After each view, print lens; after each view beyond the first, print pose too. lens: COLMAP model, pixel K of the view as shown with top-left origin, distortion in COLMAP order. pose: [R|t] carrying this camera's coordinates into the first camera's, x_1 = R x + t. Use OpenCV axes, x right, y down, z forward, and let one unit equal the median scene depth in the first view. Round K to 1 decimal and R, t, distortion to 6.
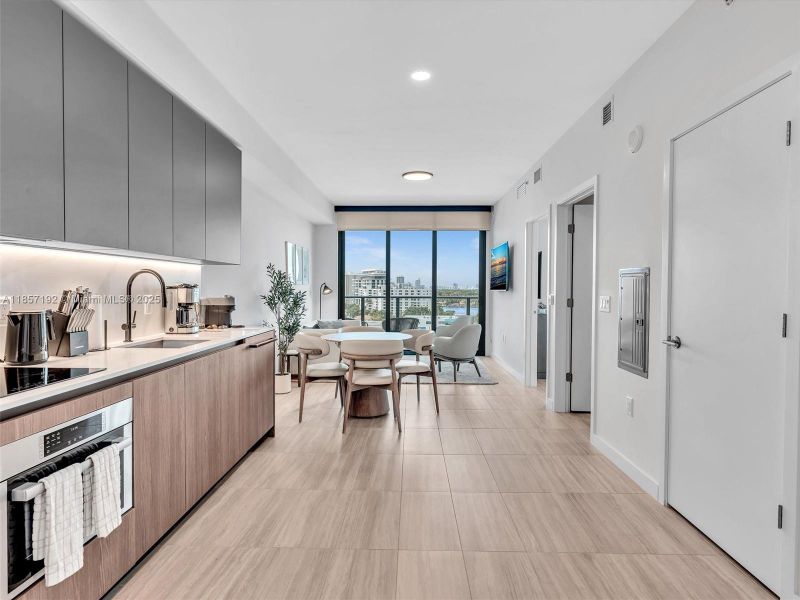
lens RADIAL K [[445.6, 0, 400.0], [0, 445.6, 300.0], [0, 0, 1]] dist [0.002988, 0.001615]
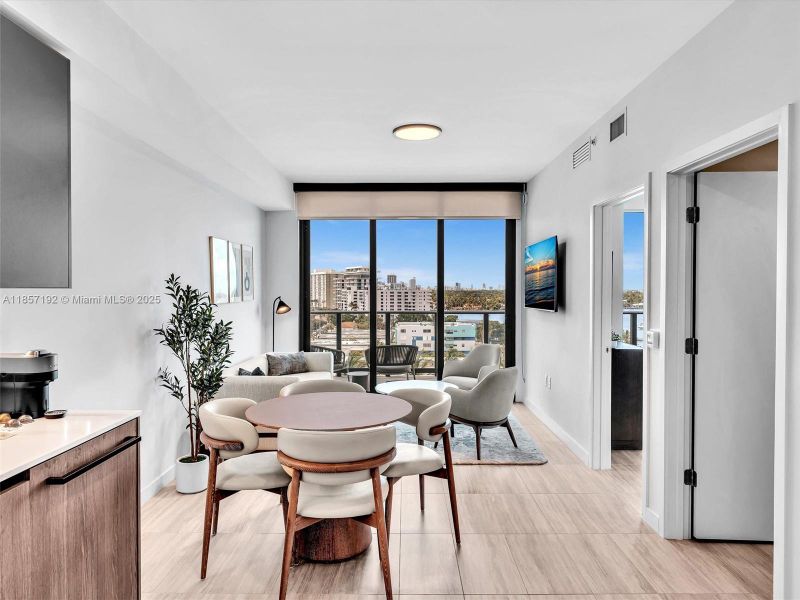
lens RADIAL K [[532.5, 0, 400.0], [0, 532.5, 300.0], [0, 0, 1]] dist [-0.001176, 0.000211]
pose [[0.999863, -0.004386, 0.015989, 0.001942], [0.004470, 0.999976, -0.005201, -0.038712], [-0.015966, 0.005272, 0.999859, 0.255730]]
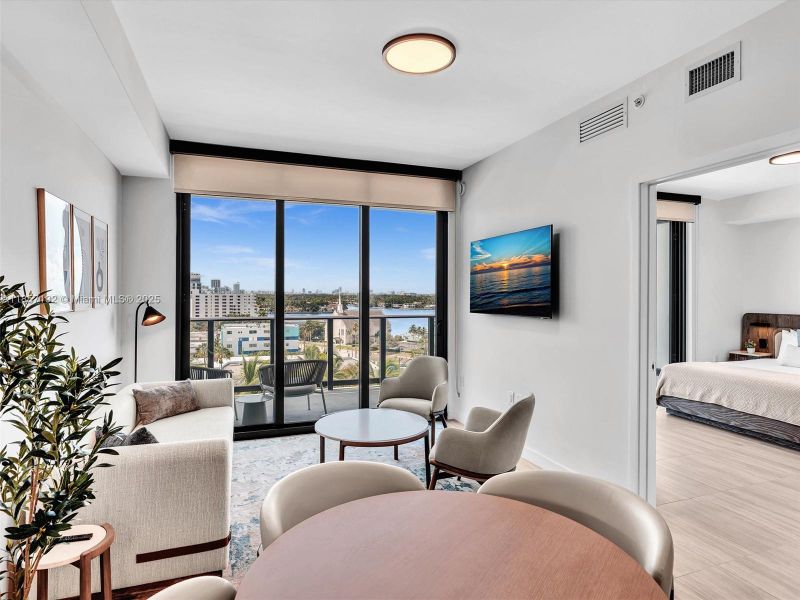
lens RADIAL K [[467.1, 0, 400.0], [0, 467.1, 300.0], [0, 0, 1]] dist [-0.006972, -0.000368]
pose [[0.928772, -0.006344, 0.370596, -0.141707], [0.010291, 0.999909, -0.008676, -0.043900], [-0.370507, 0.011872, 0.928754, 0.613229]]
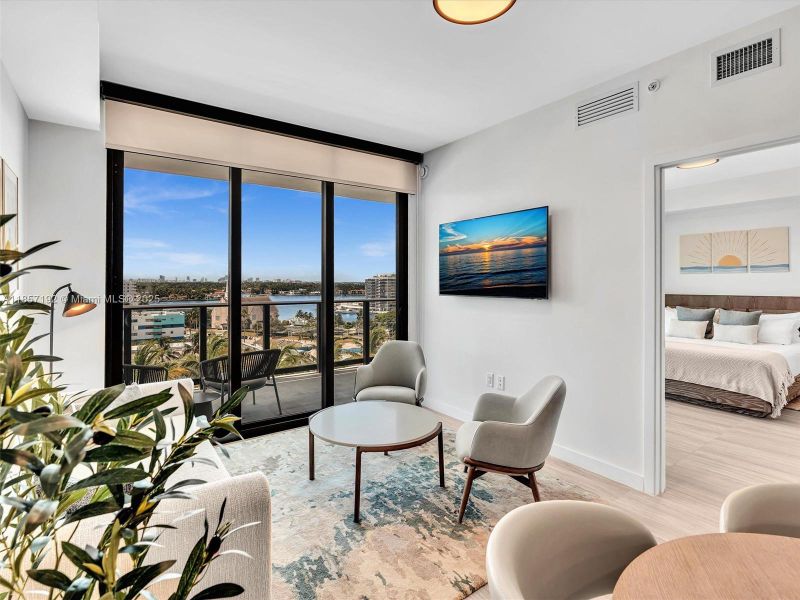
lens RADIAL K [[417.9, 0, 401.6], [0, 417.9, 283.2], [0, 0, 1]] dist [-0.003233, -0.000018]
pose [[0.795366, -0.007236, 0.606086, -0.217180], [0.019279, 0.999725, -0.013364, -0.040201], [-0.605822, 0.022314, 0.795287, 0.784061]]
